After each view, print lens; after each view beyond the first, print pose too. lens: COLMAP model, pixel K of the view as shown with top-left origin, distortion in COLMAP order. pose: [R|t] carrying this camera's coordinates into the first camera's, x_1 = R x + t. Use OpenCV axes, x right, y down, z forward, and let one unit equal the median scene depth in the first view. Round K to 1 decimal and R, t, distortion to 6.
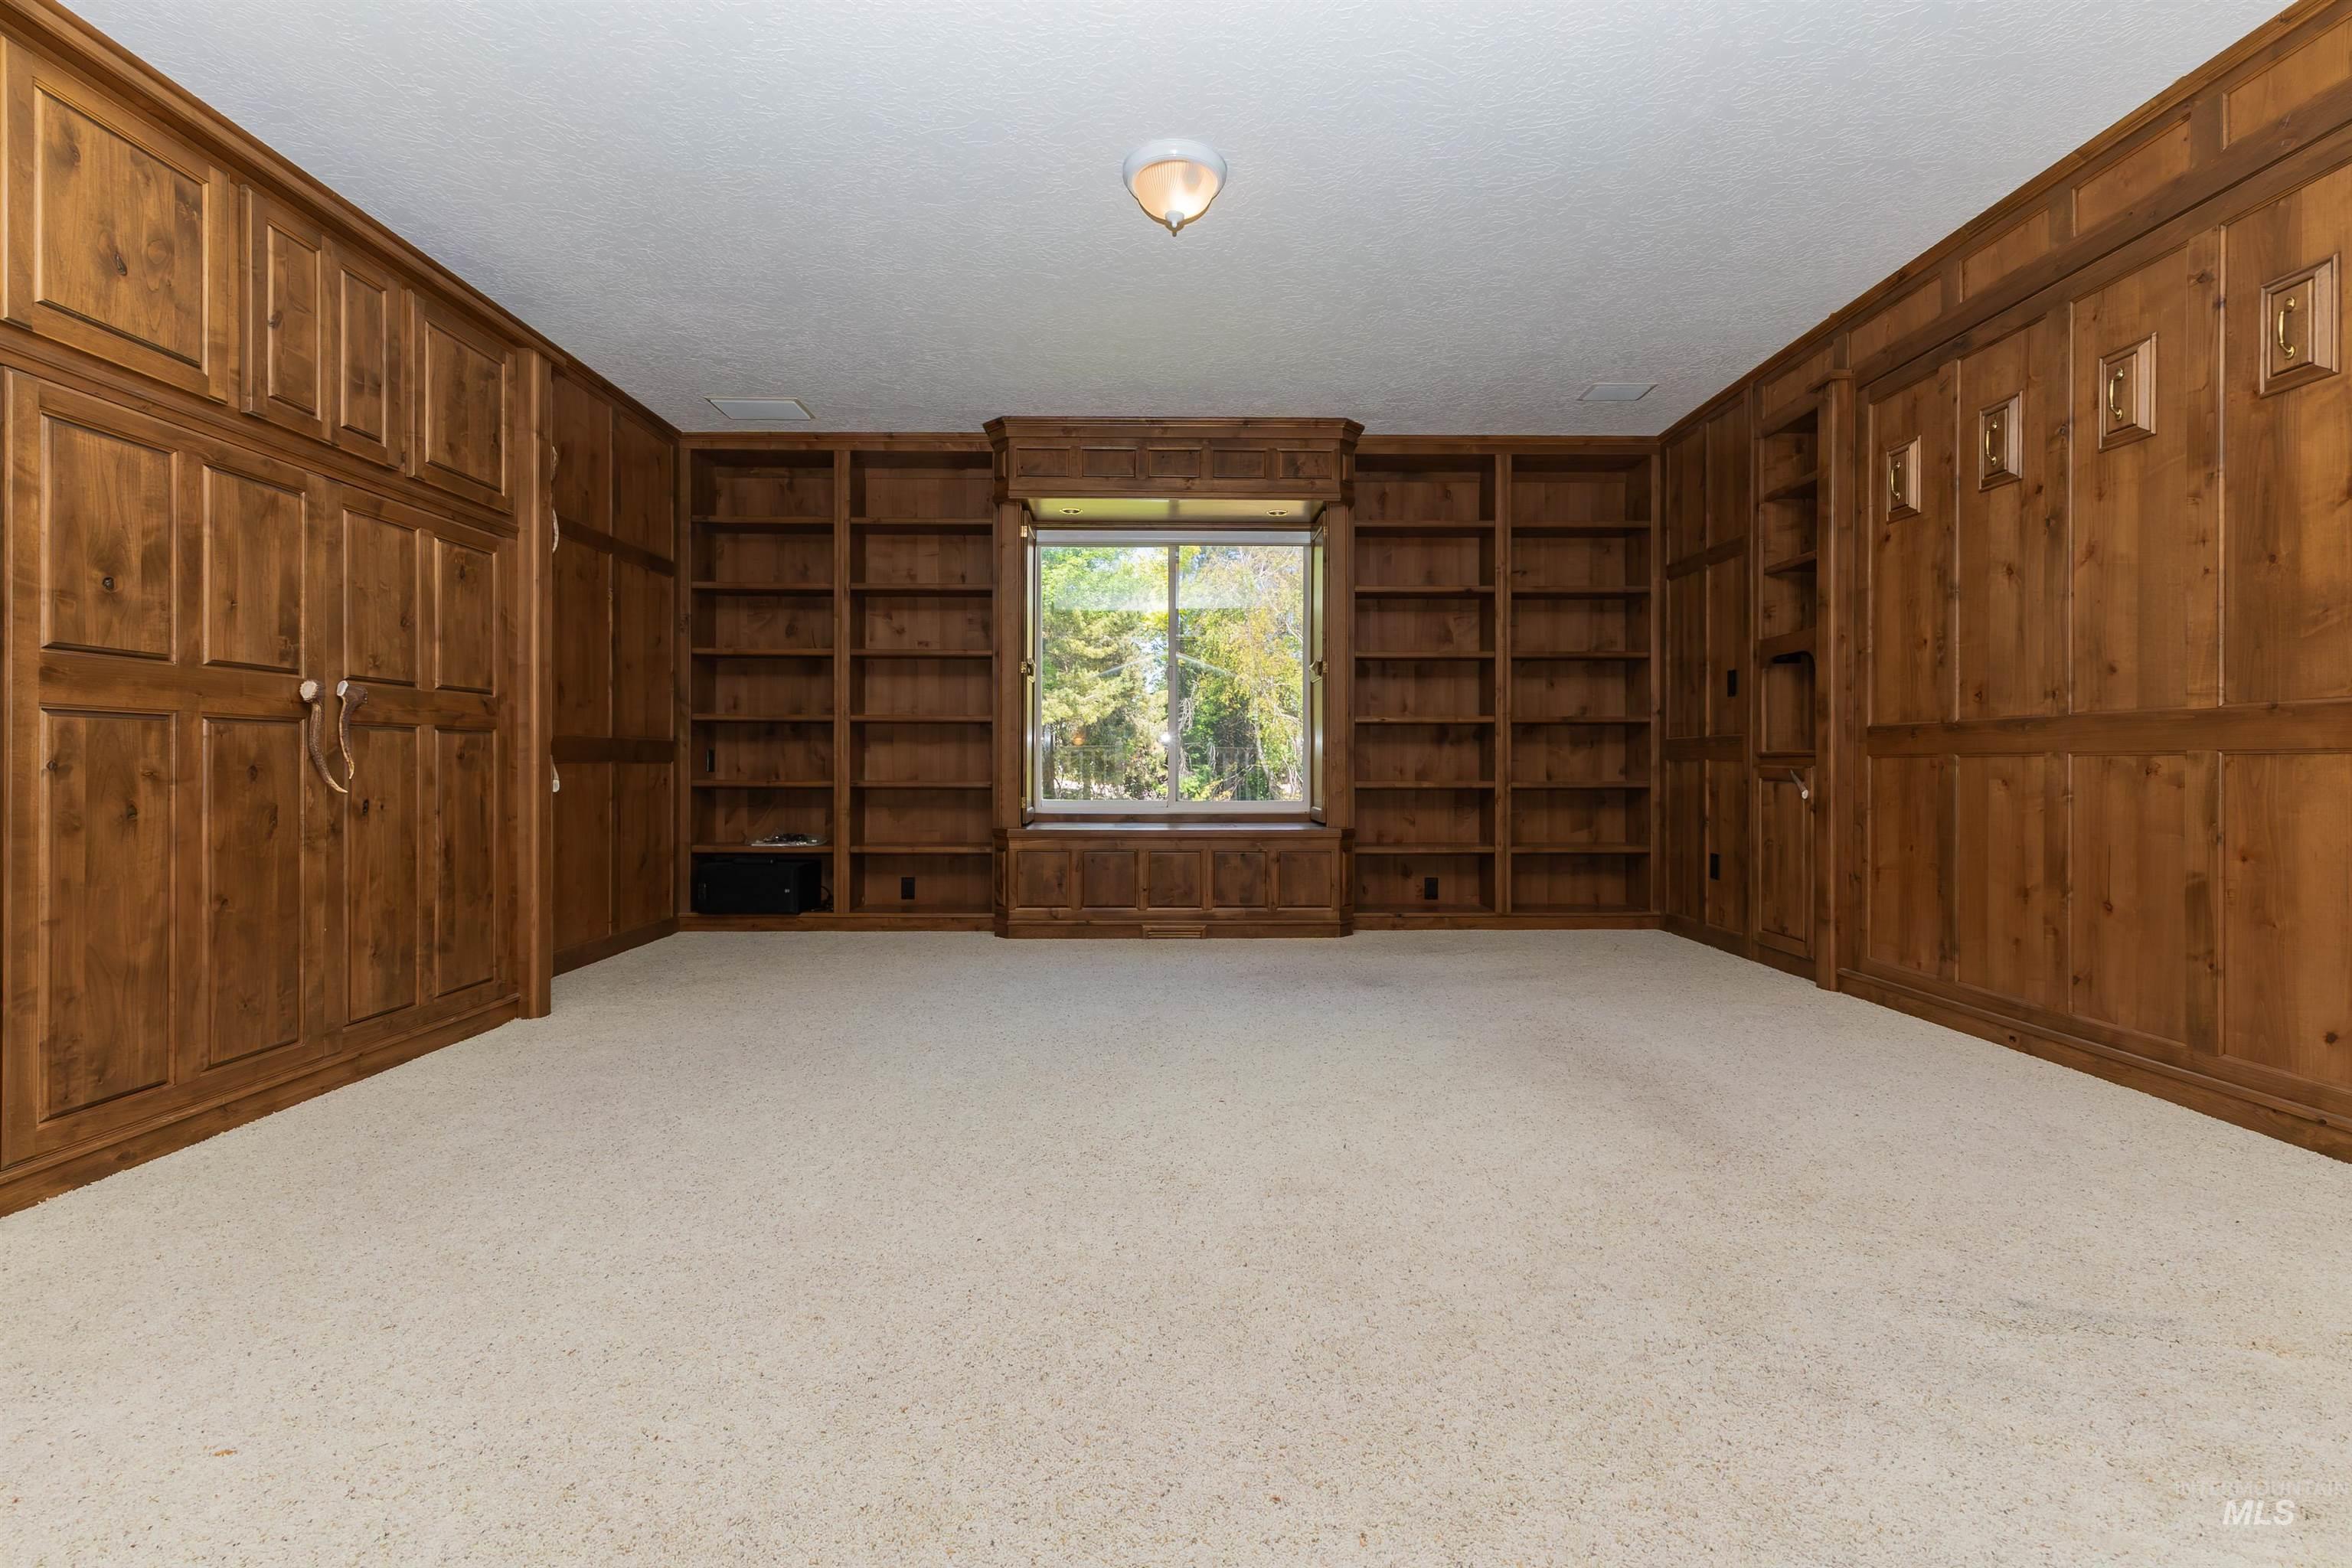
lens RADIAL K [[990.8, 0, 1173.9], [0, 990.8, 781.0], [0, 0, 1]] dist [0.008624, 0.000040]
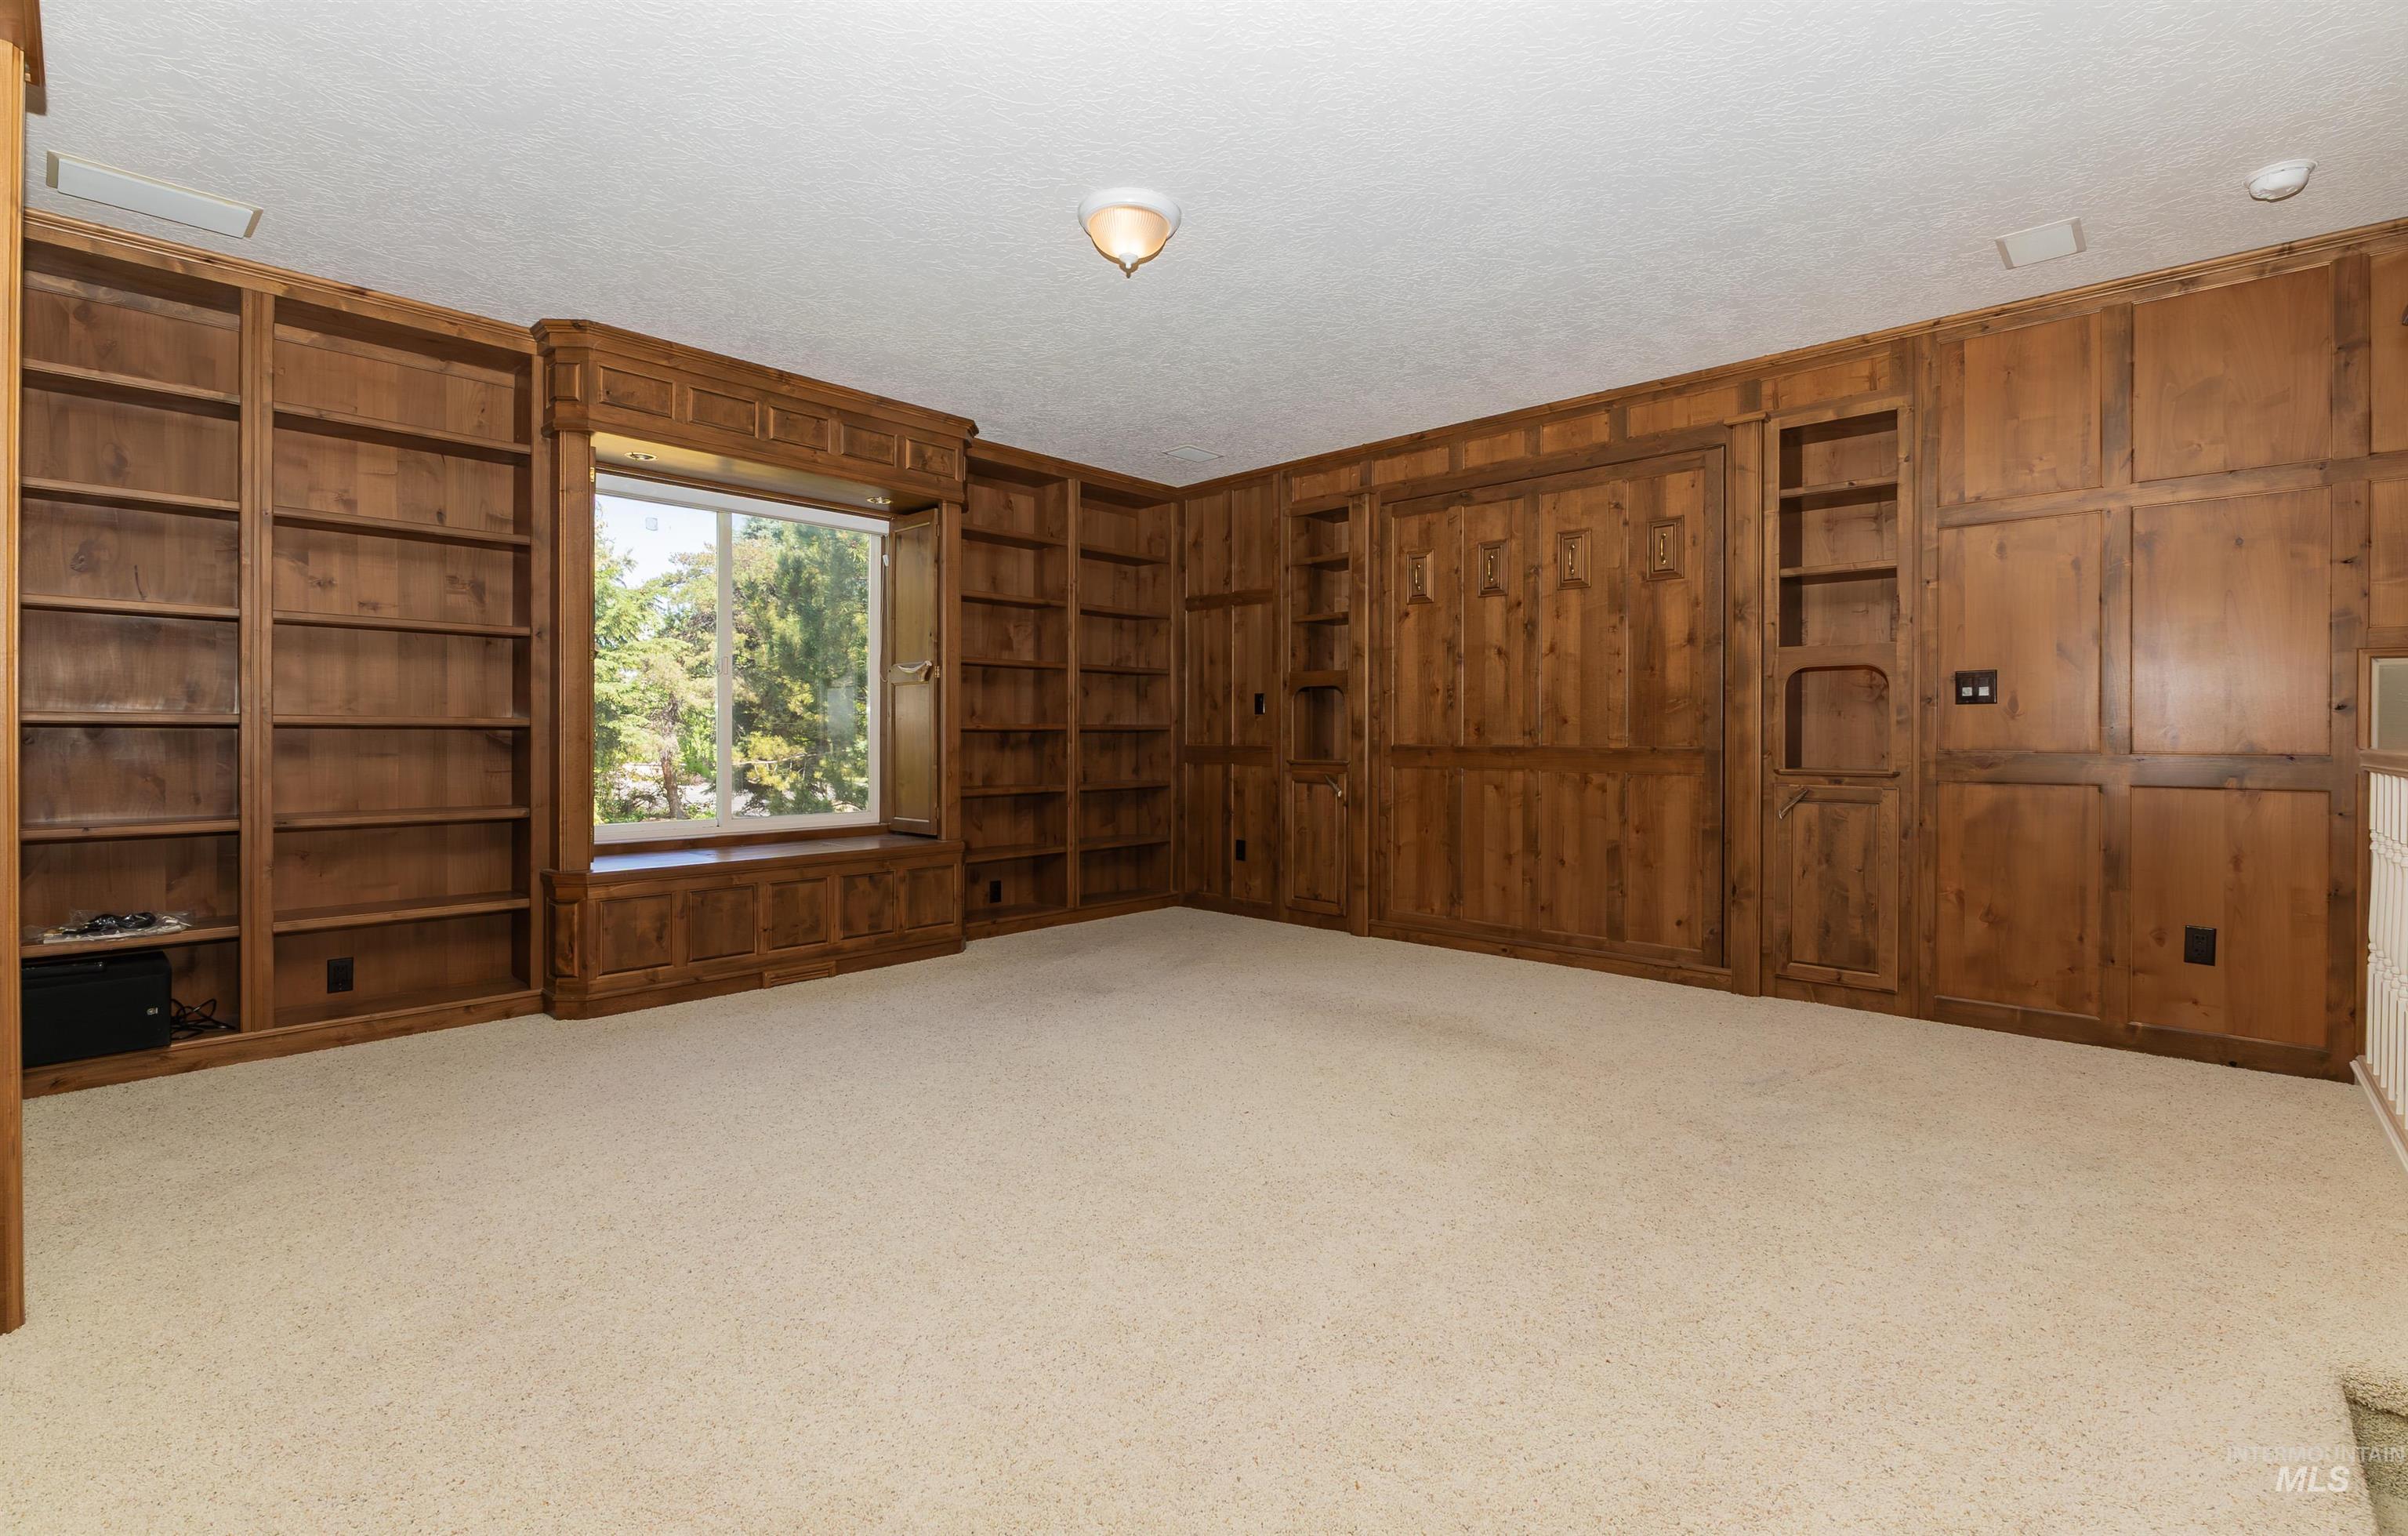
lens RADIAL K [[1050.7, 0, 1204.0], [0, 1050.7, 768.0], [0, 0, 1]] dist [-0.004319, 0.000195]
pose [[0.692691, -0.021717, 0.720907, -0.542162], [0.011513, 0.999752, 0.019054, -0.053008], [-0.721142, -0.004899, 0.692770, 0.155166]]
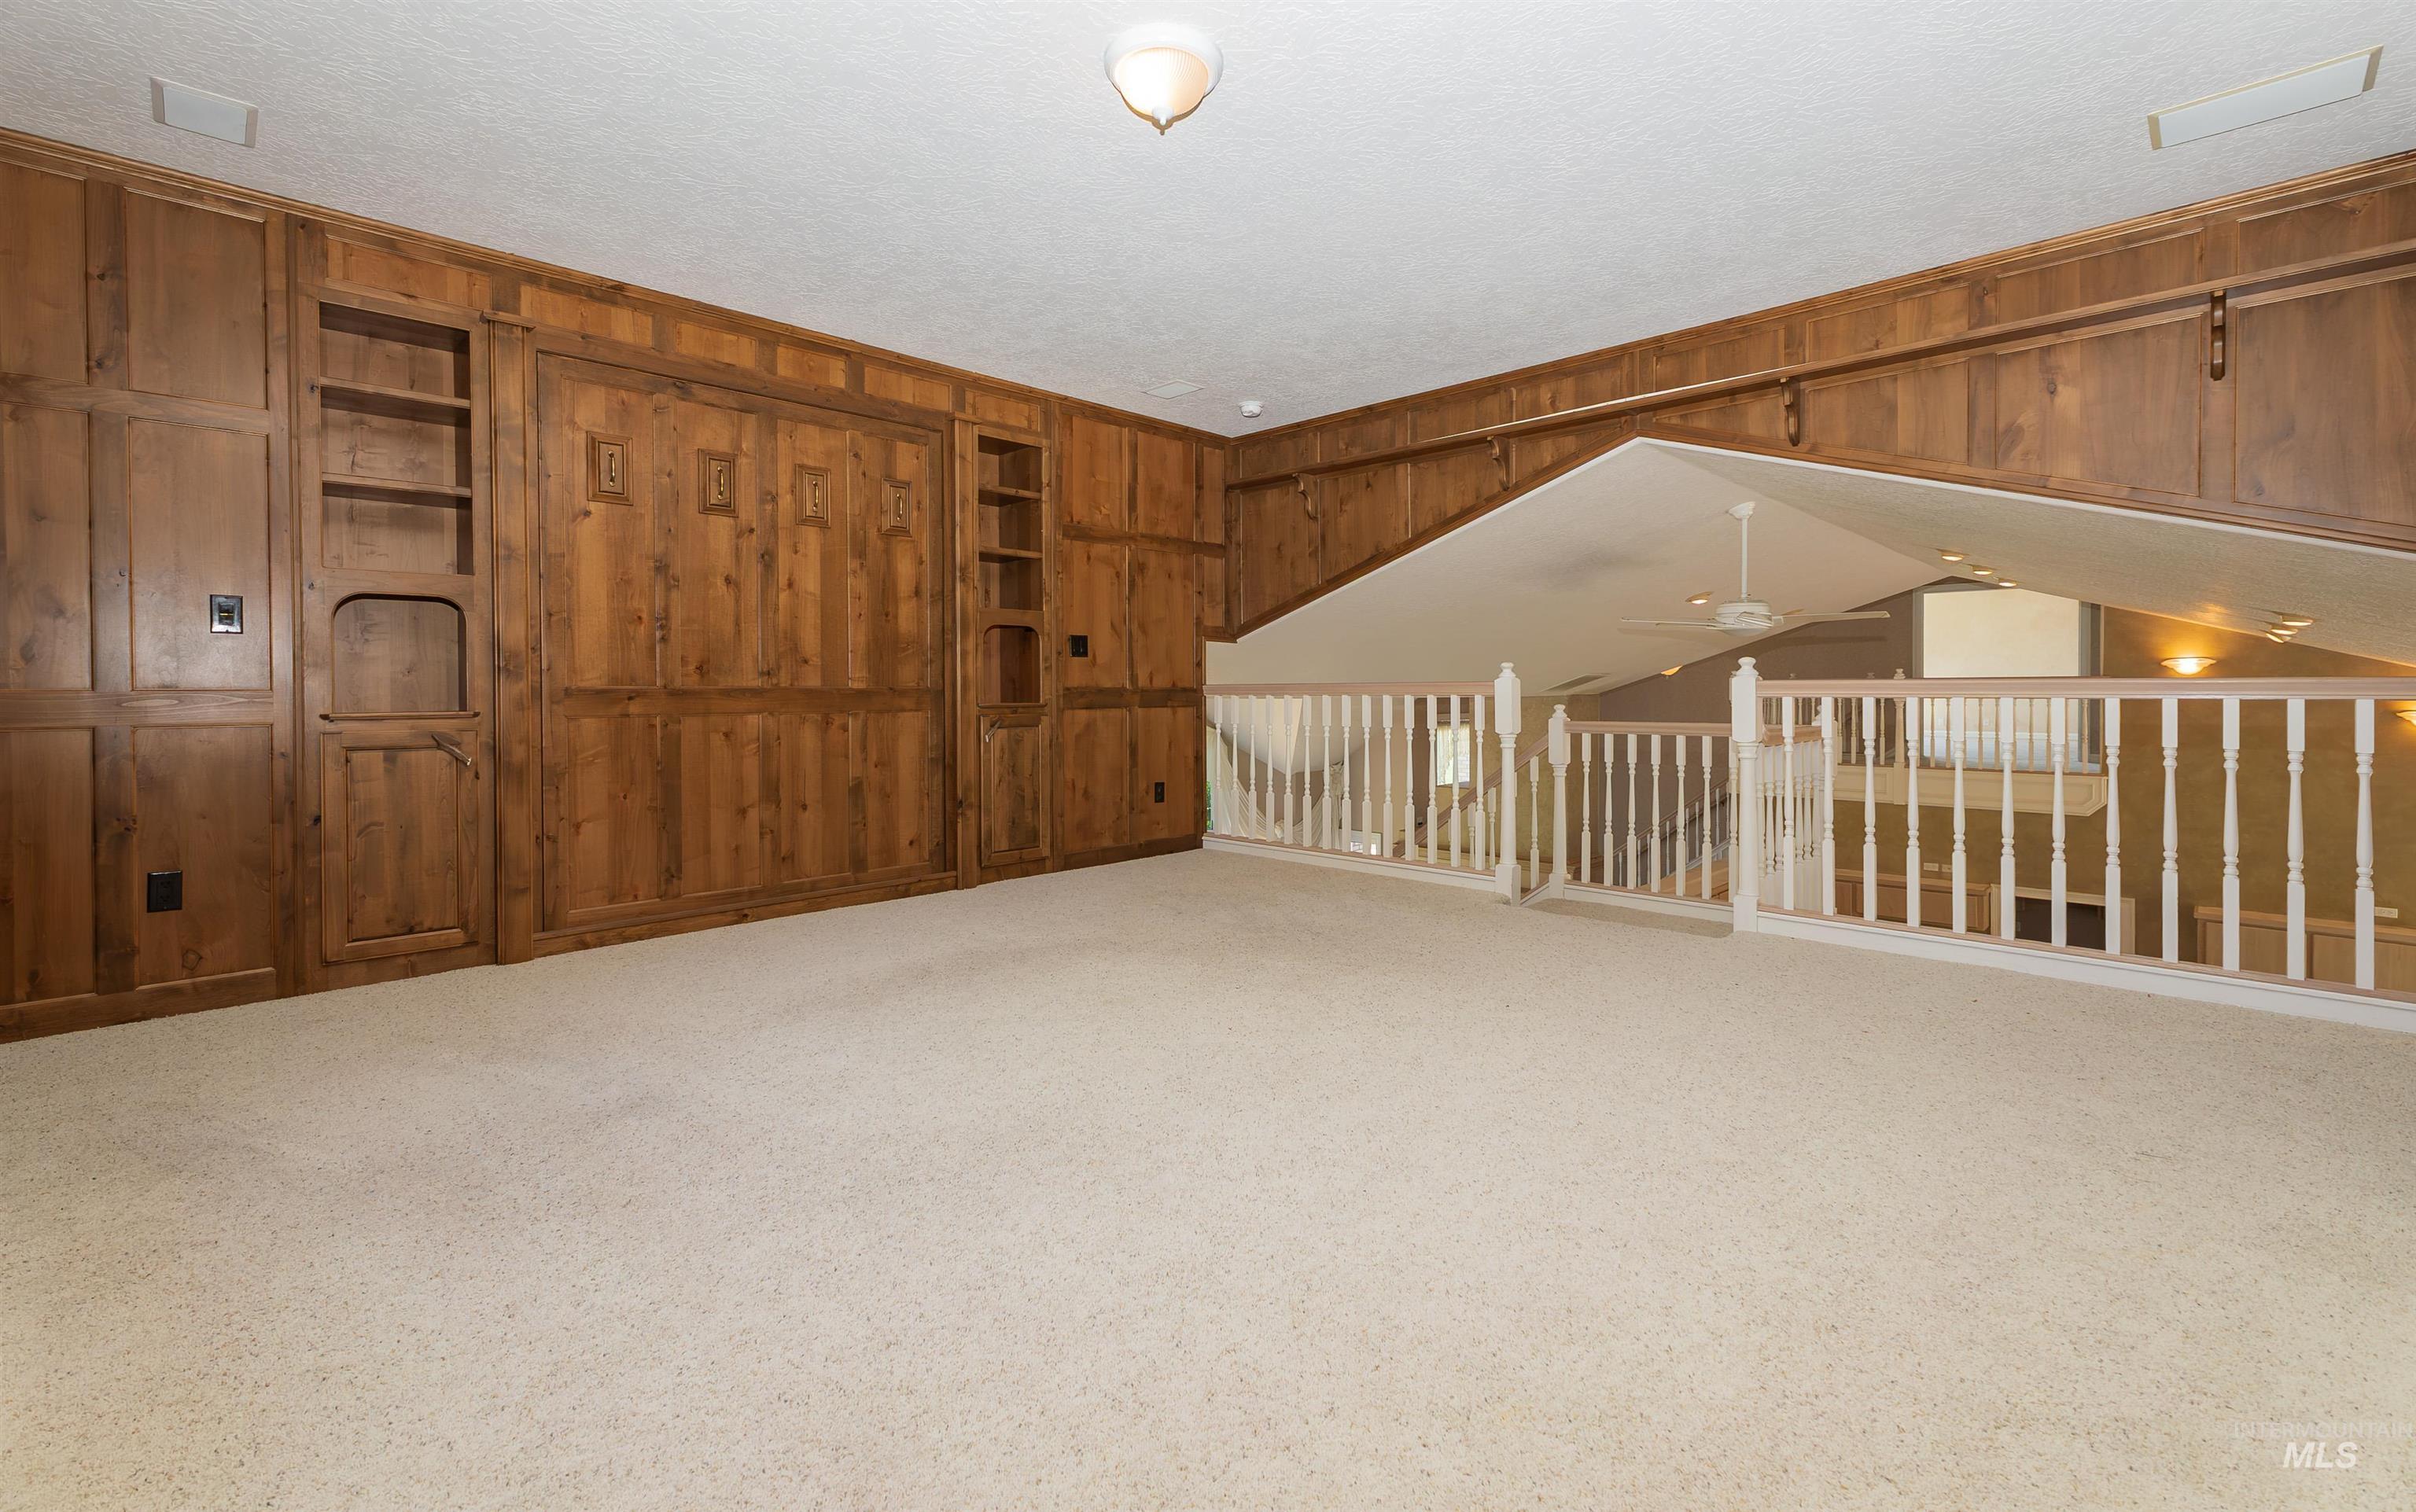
lens RADIAL K [[1025.3, 0, 1205.1], [0, 1025.3, 717.0], [0, 0, 1]] dist [-0.001362, -0.000013]
pose [[-0.698463, -0.021321, 0.715329, -0.511140], [0.013197, 0.999002, 0.042662, -0.060102], [-0.715525, 0.039238, -0.697485, 1.225227]]
